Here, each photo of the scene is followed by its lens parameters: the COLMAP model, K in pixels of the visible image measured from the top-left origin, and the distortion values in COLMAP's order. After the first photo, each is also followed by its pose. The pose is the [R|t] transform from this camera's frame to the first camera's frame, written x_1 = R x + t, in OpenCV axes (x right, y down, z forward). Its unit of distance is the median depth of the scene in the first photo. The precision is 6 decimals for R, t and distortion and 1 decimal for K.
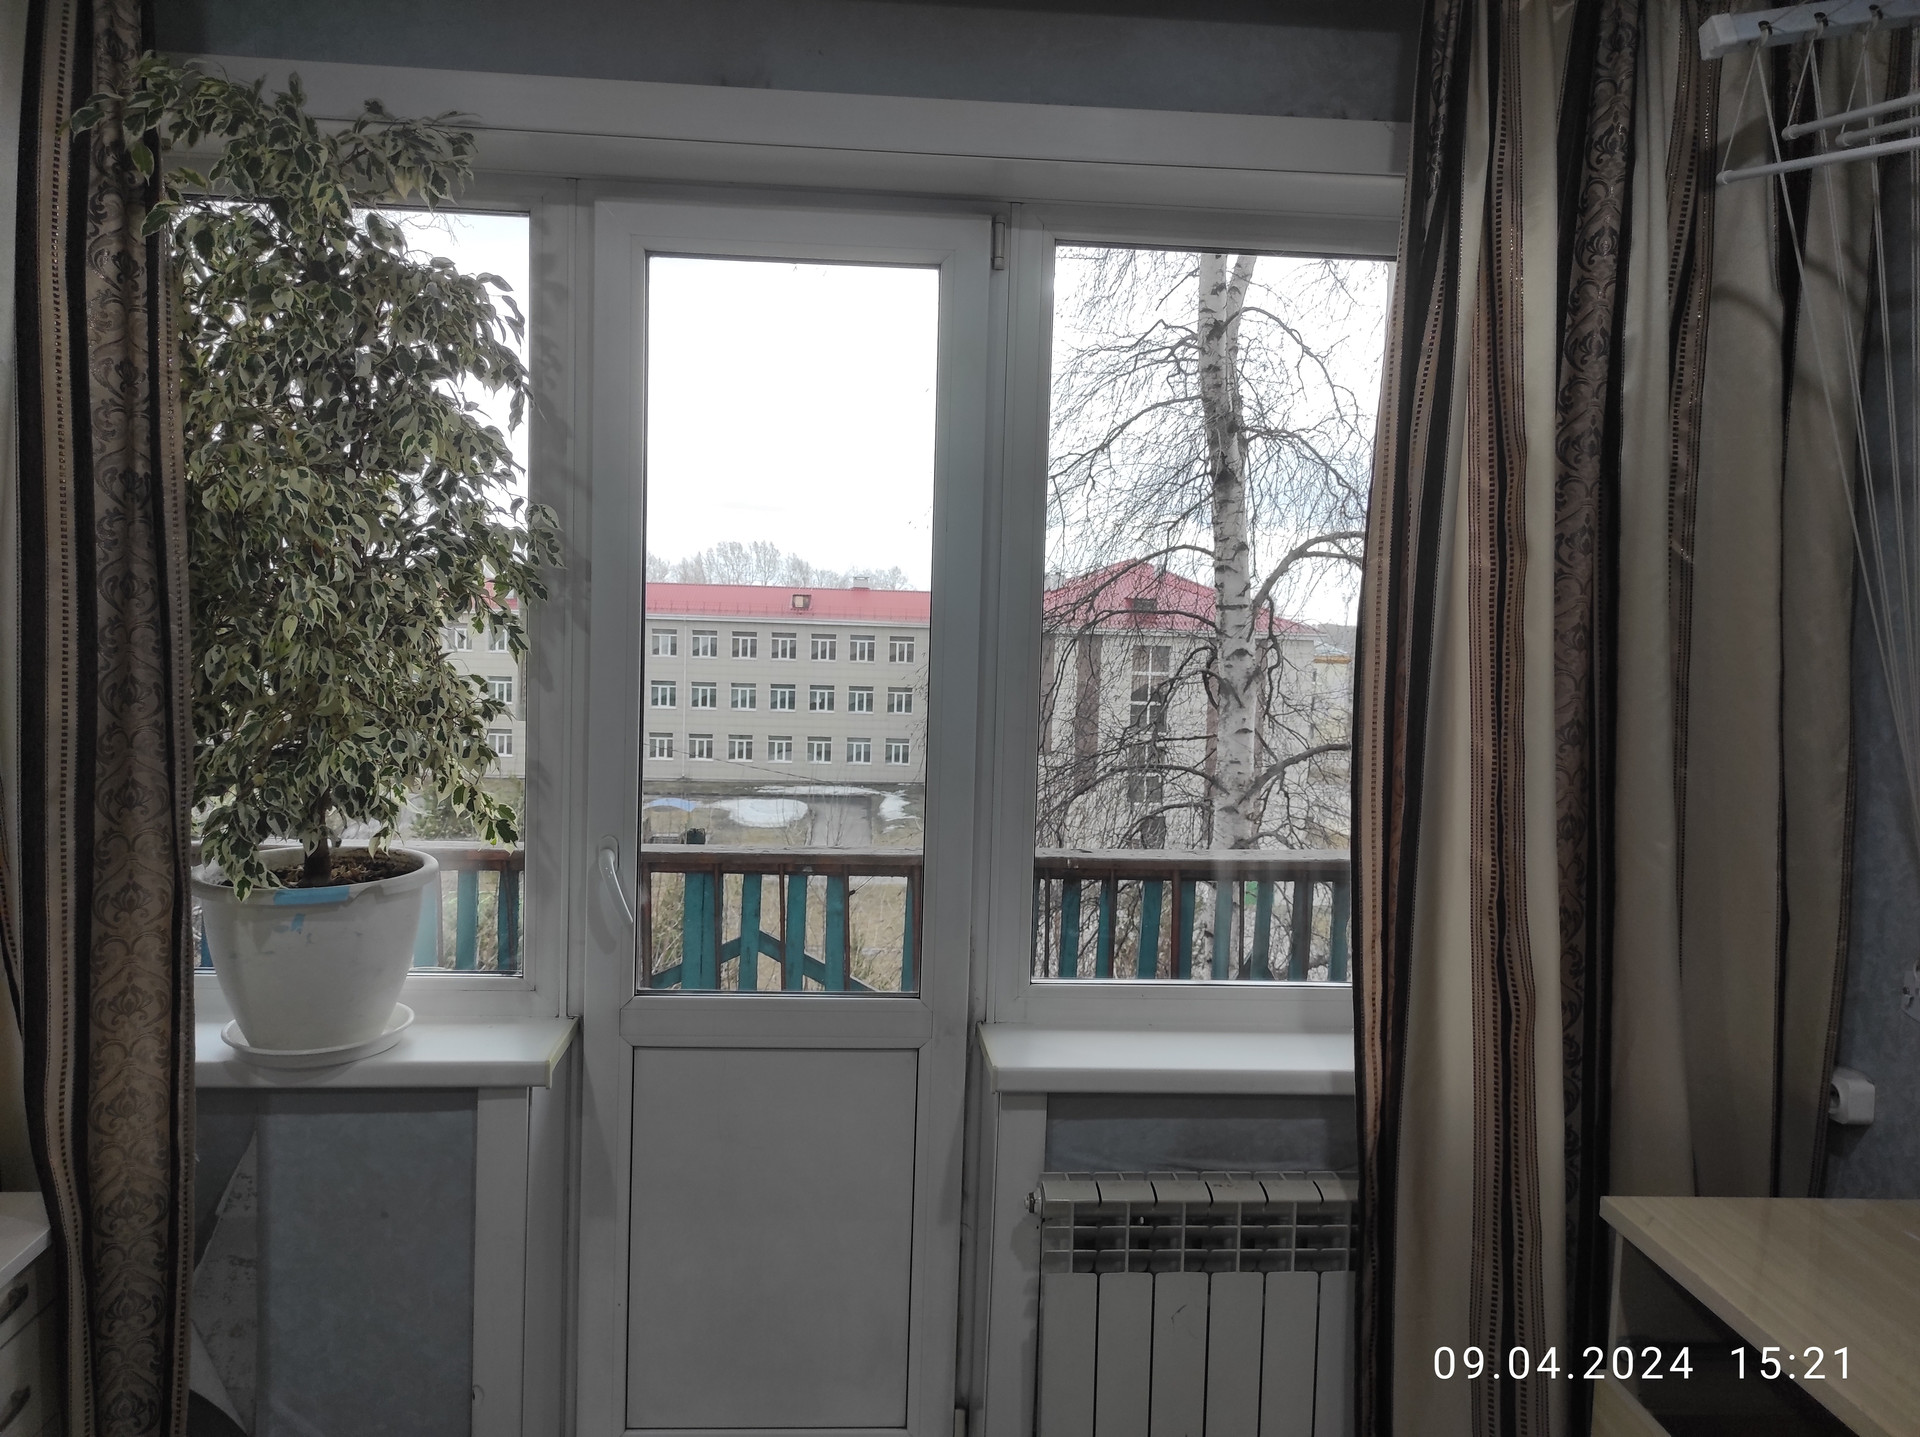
lens RADIAL K [[1417.4, 0, 961.9], [0, 1417.4, 704.2], [0, 0, 1]] dist [0.060324, -0.061568]
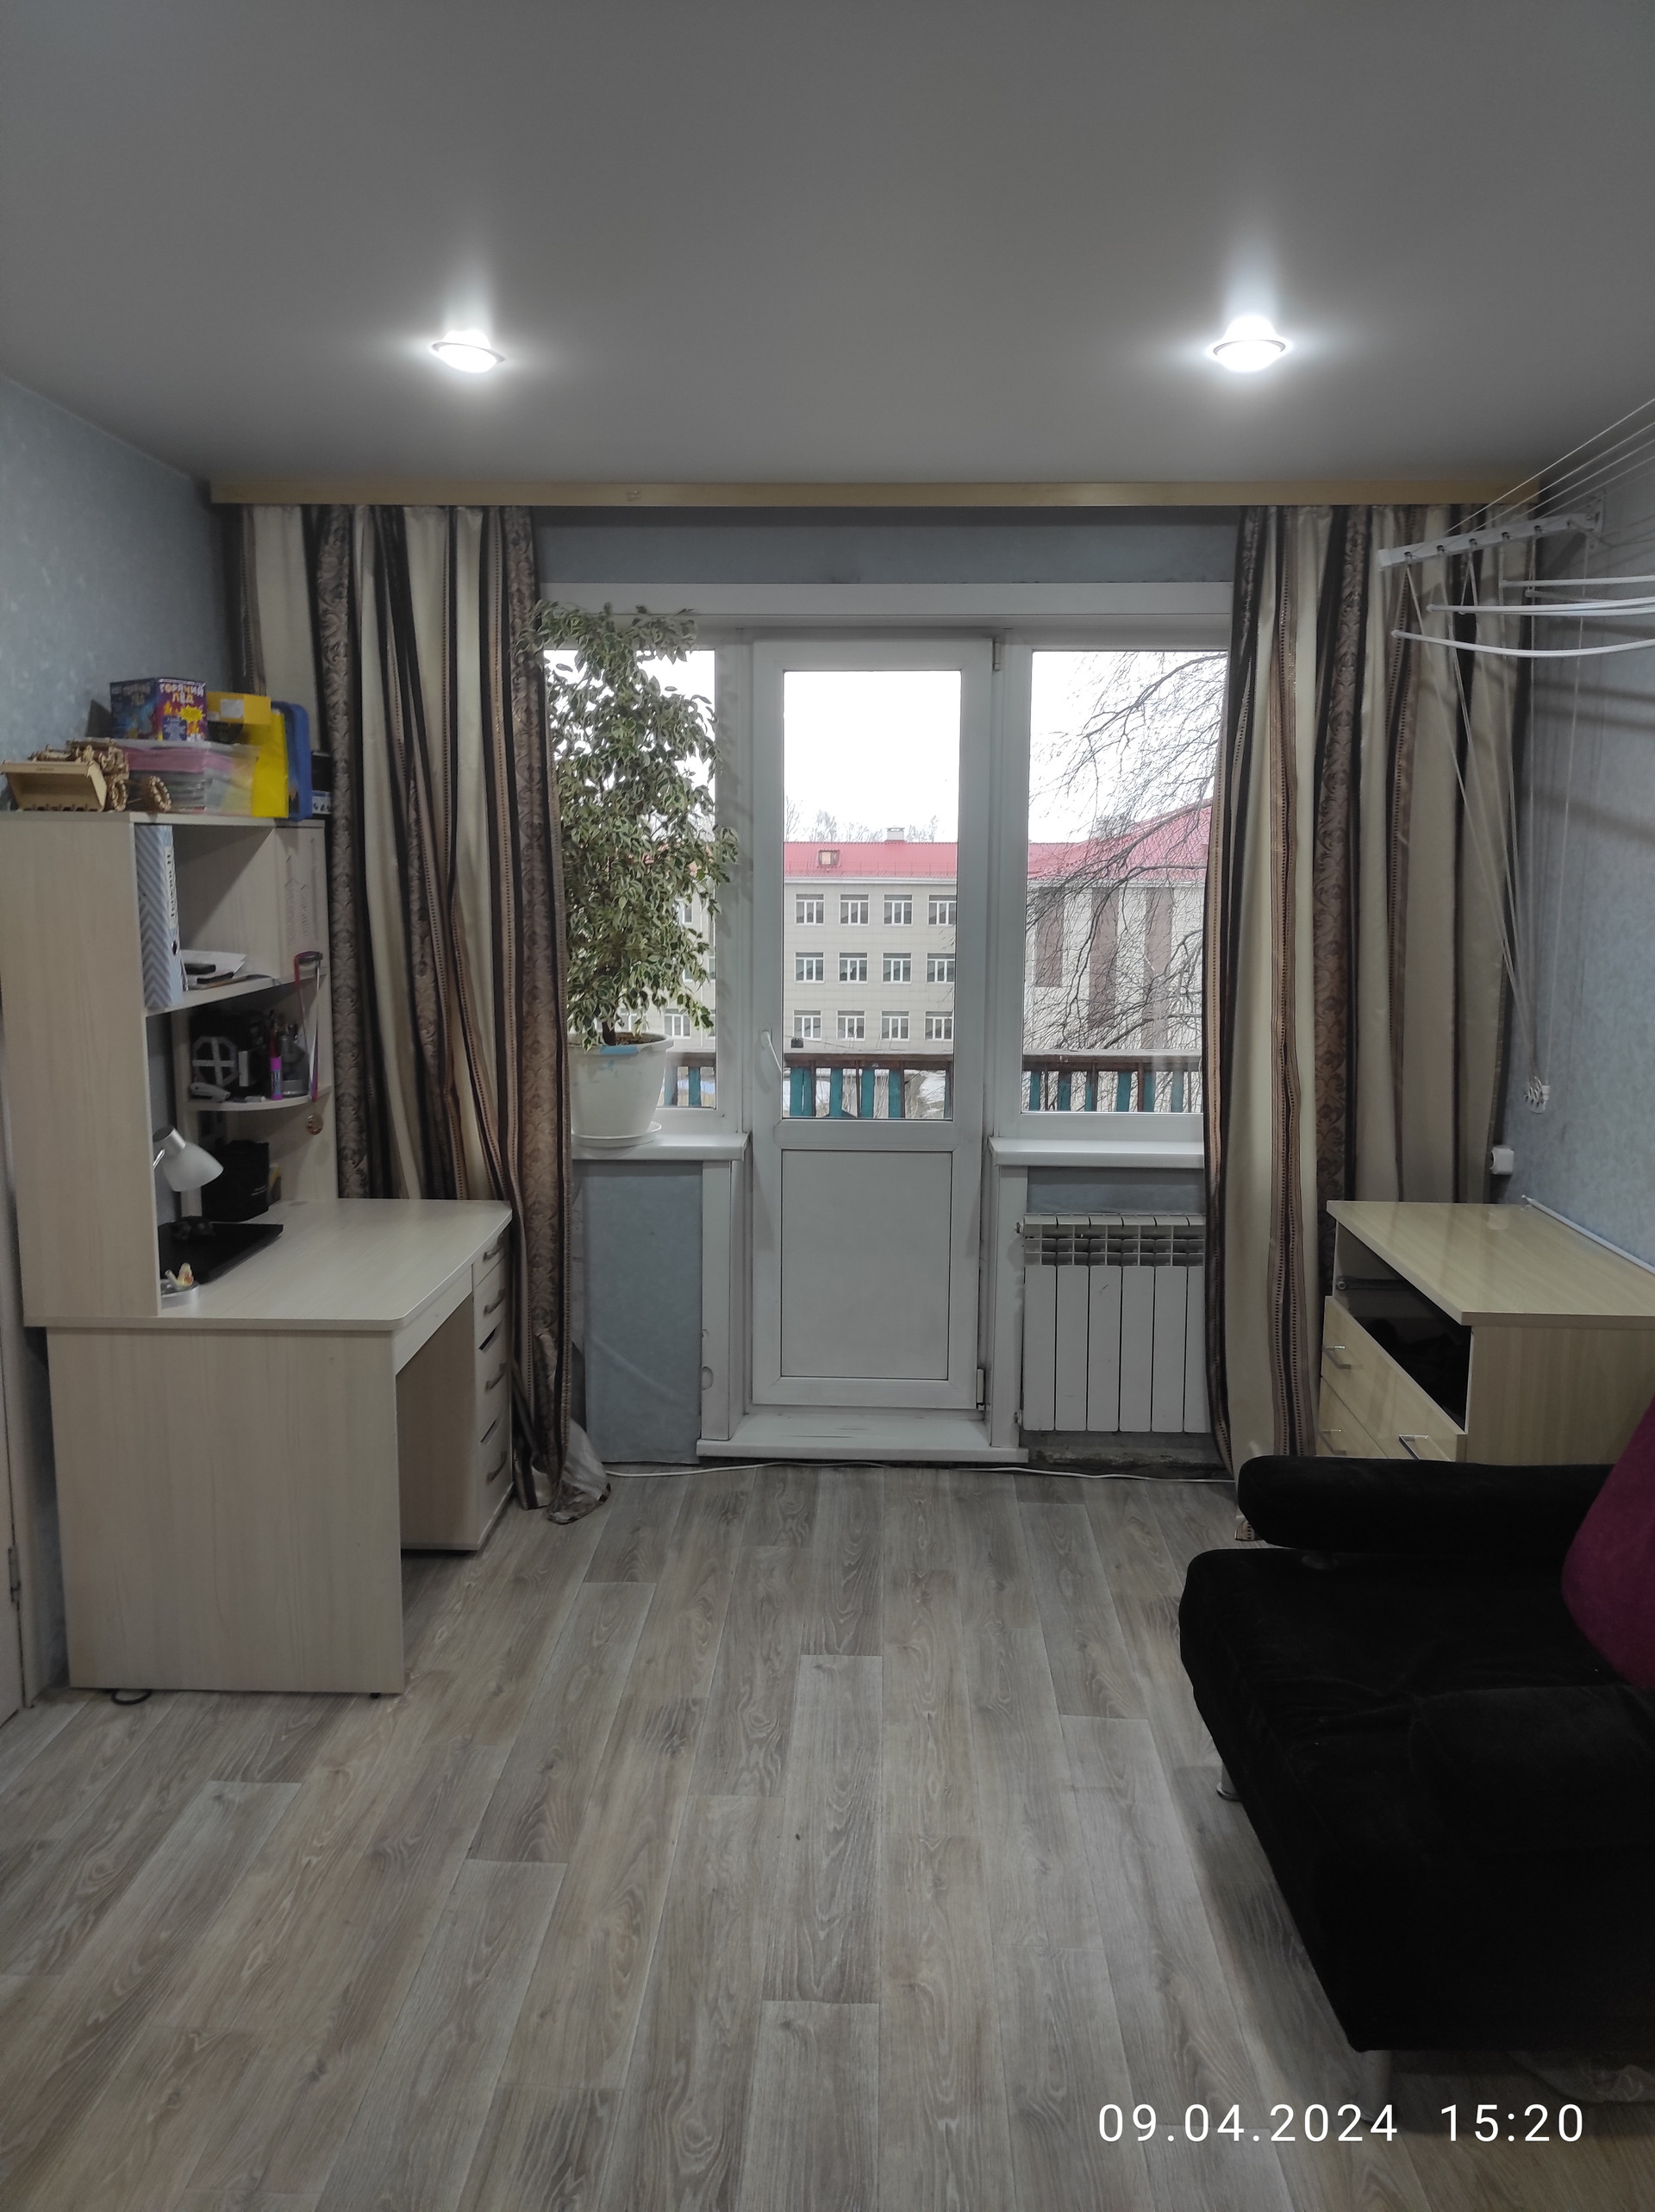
lens RADIAL K [[1632.9, 0, 834.1], [0, 1632.9, 1087.6], [0, 0, 1]] dist [0.060324, -0.061568]
pose [[0.993898, -0.008740, -0.109955, 0.029287], [0.016343, 0.997522, 0.068438, 0.025551], [0.109084, -0.069817, 0.991578, -0.619587]]
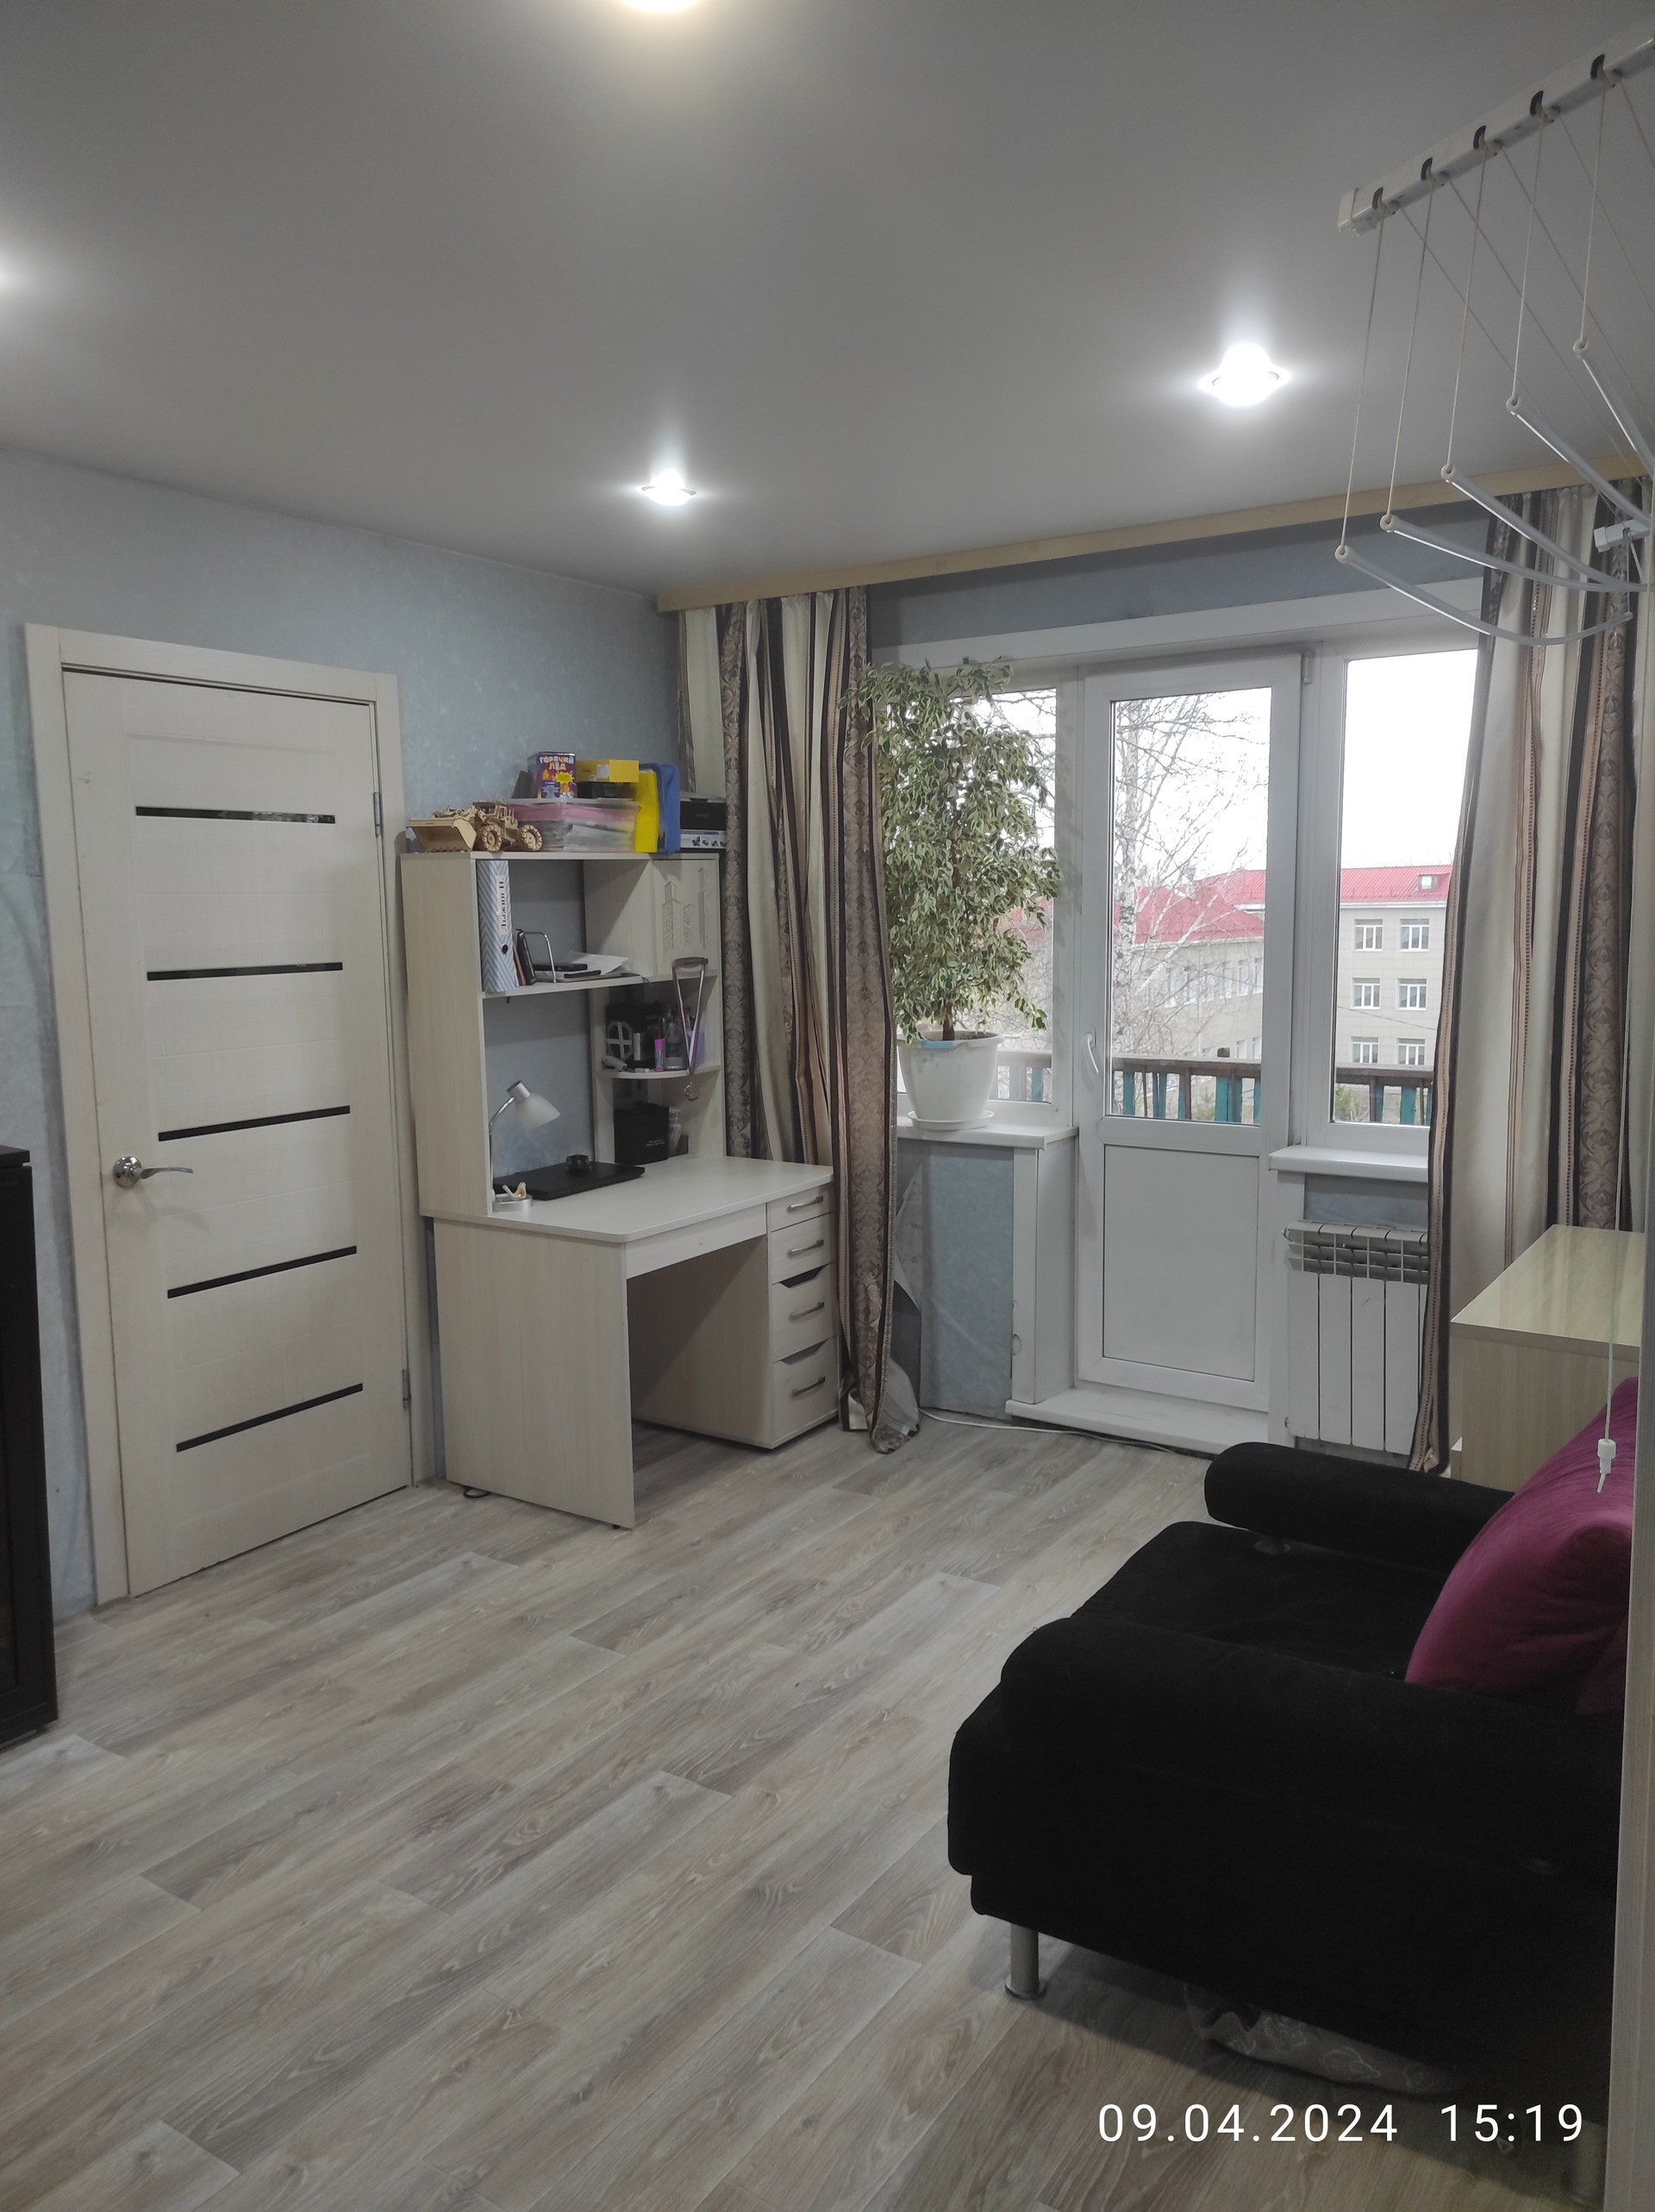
lens RADIAL K [[1632.9, 0, 828.2], [0, 1632.9, 1084.1], [0, 0, 1]] dist [0.060324, -0.061568]
pose [[0.787983, 0.031667, -0.614882, 0.530655], [-0.004685, 0.998956, 0.045443, 0.049656], [0.615679, -0.032927, 0.787308, -0.584827]]
